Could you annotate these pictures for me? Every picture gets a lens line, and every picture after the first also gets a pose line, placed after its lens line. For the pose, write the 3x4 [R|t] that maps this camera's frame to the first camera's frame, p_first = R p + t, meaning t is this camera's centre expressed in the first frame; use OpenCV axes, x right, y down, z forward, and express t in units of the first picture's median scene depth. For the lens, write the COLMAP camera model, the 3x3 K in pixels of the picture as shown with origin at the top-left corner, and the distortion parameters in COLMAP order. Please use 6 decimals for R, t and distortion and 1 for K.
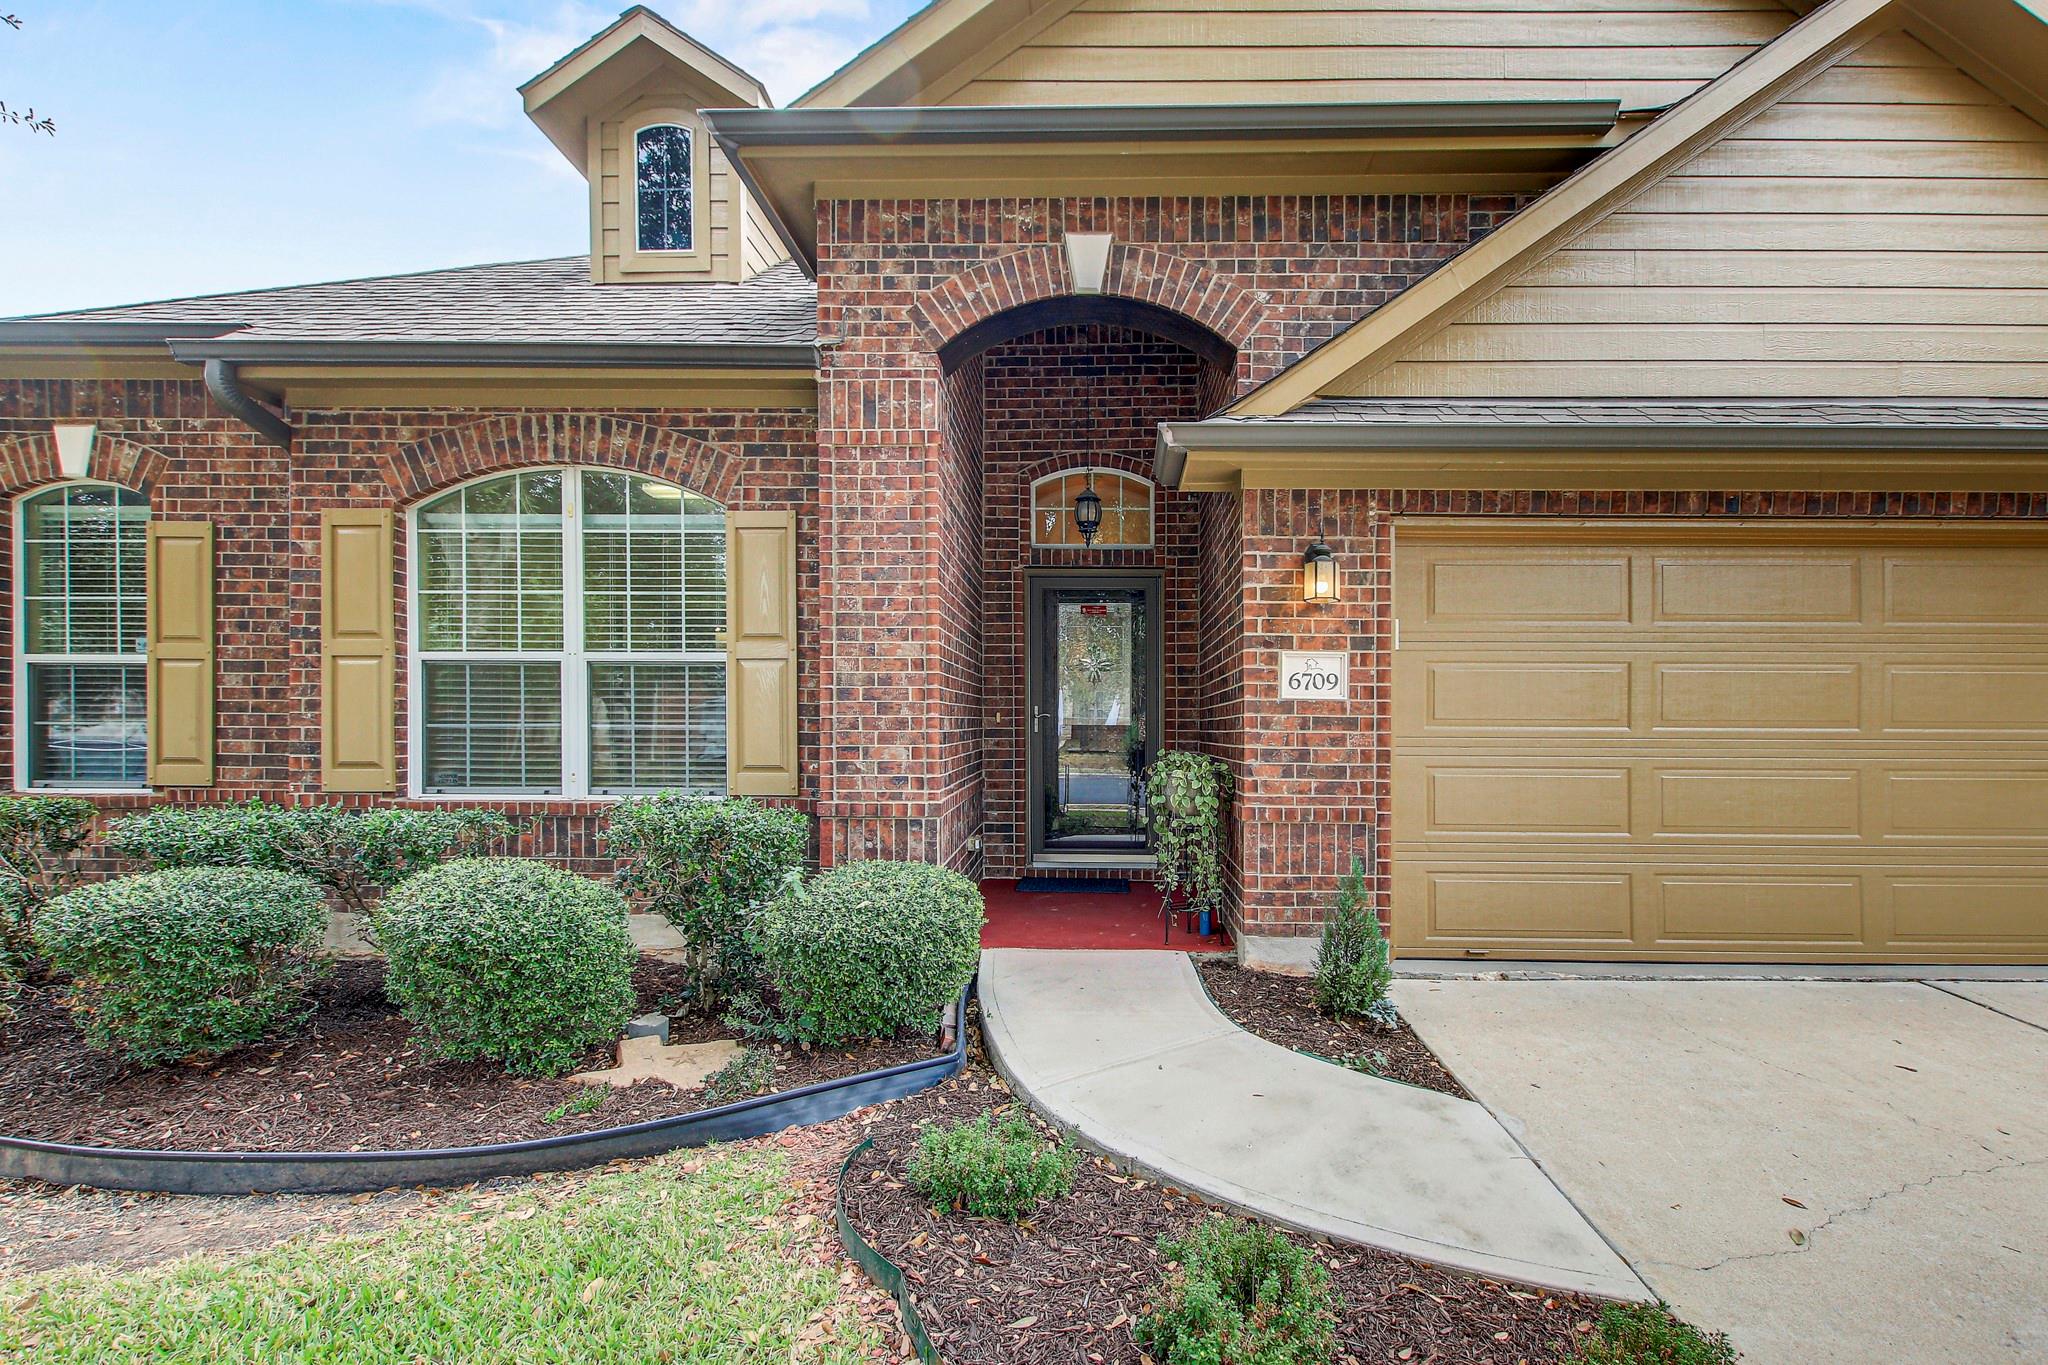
lens RADIAL K [[945.4, 0, 1010.1], [0, 945.4, 958.1], [0, 0, 1]] dist [-0.000960, 0.001041]
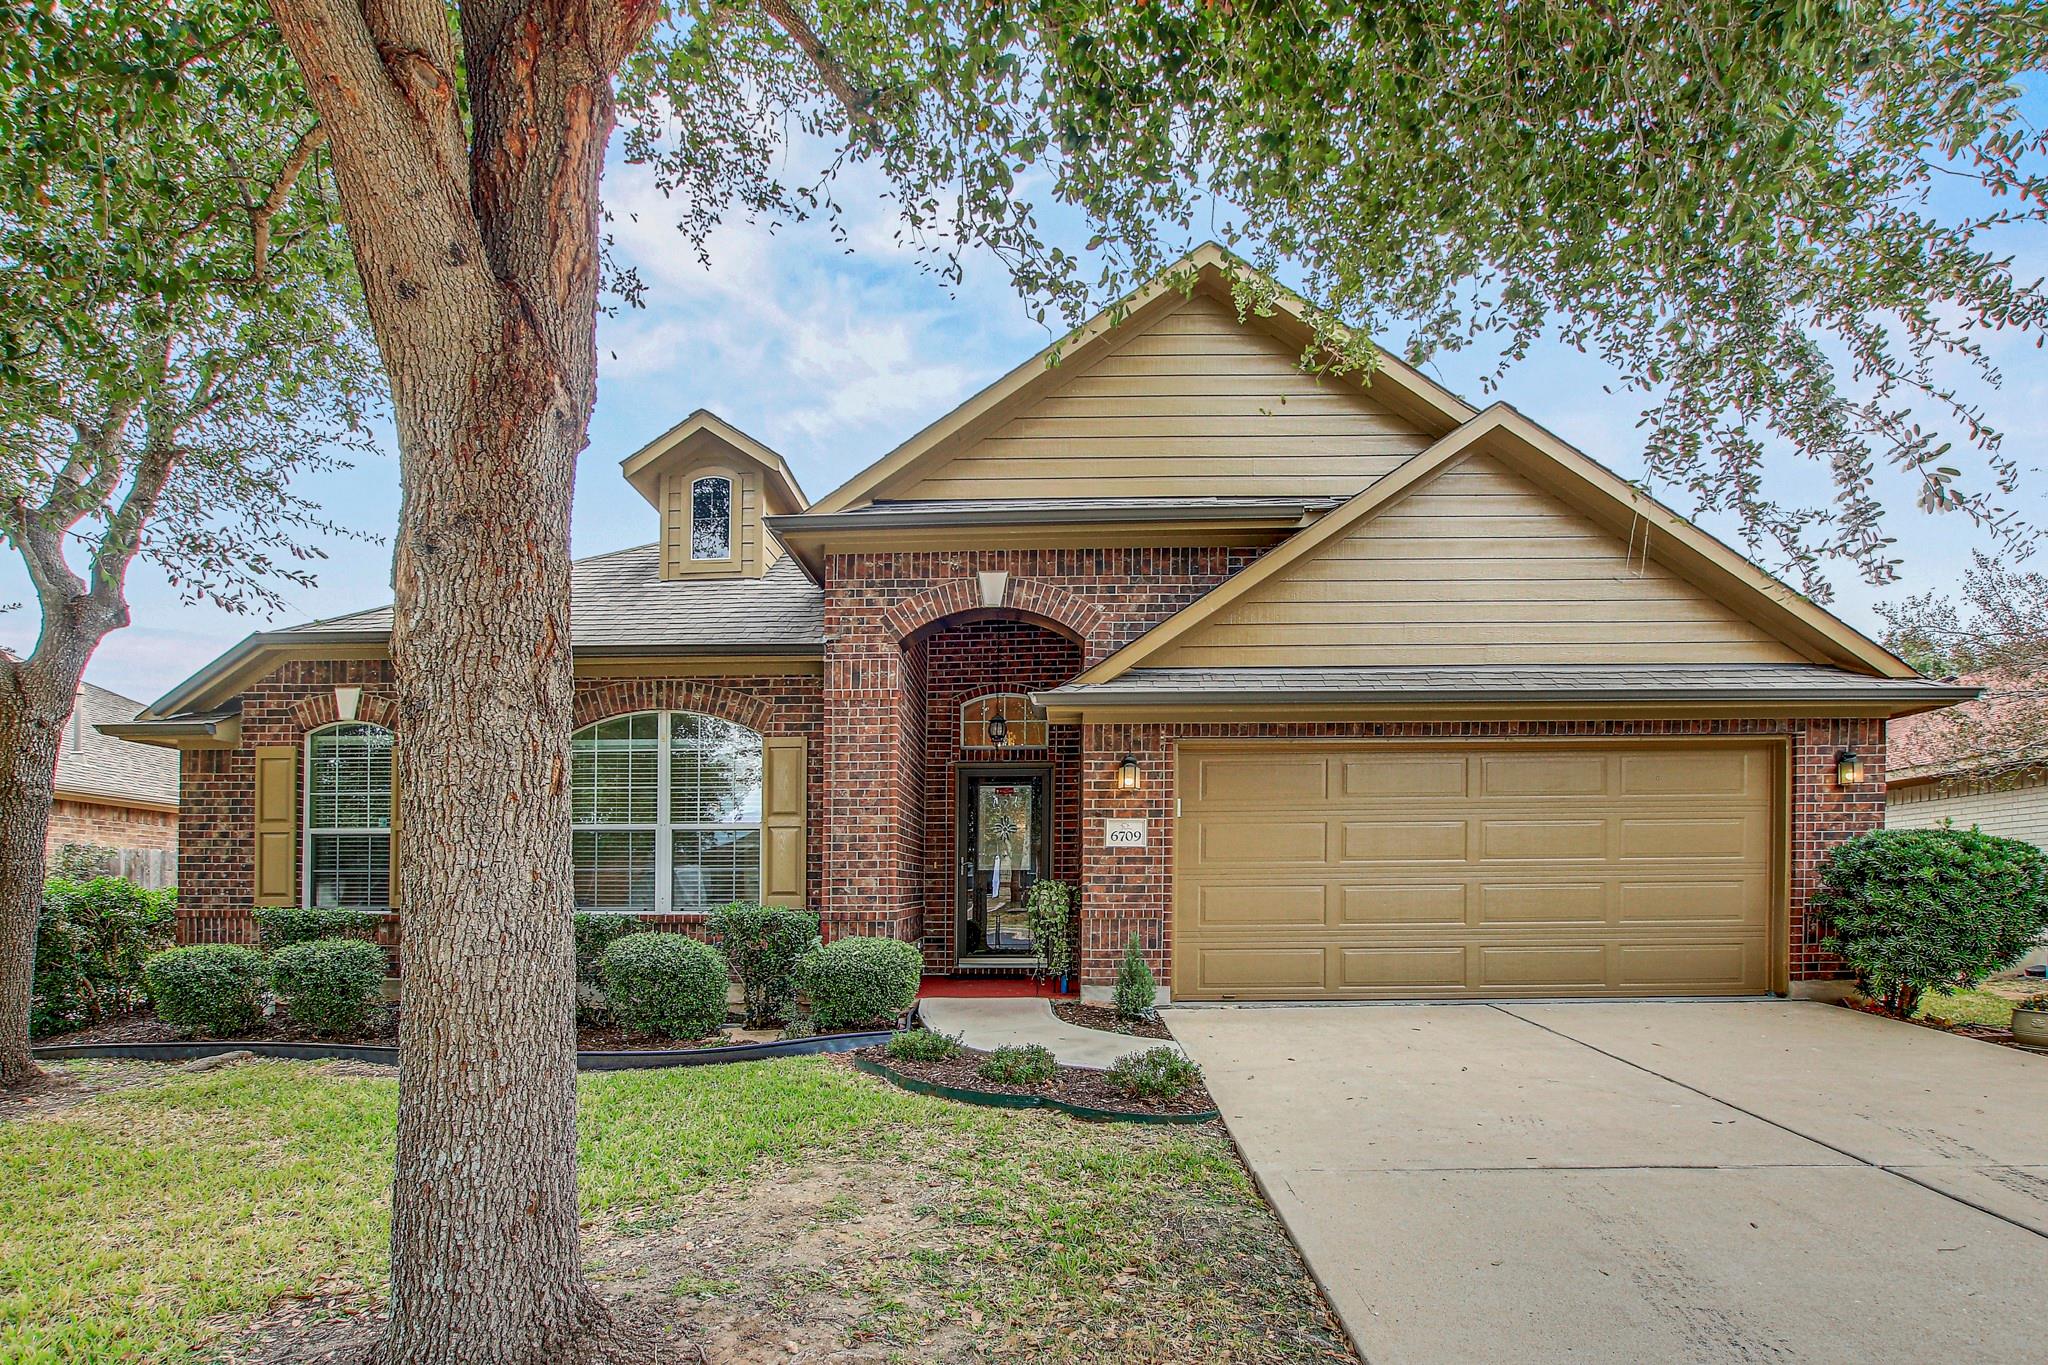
lens RADIAL K [[956.1, 0, 1024.0], [0, 956.1, 682.5], [0, 0, 1]] dist [-0.017214, 0.000021]
pose [[0.997267, -0.000850, 0.073875, 0.016983], [0.033148, 0.898781, -0.437143, 0.149464], [-0.066026, 0.438397, 0.896353, -0.473879]]
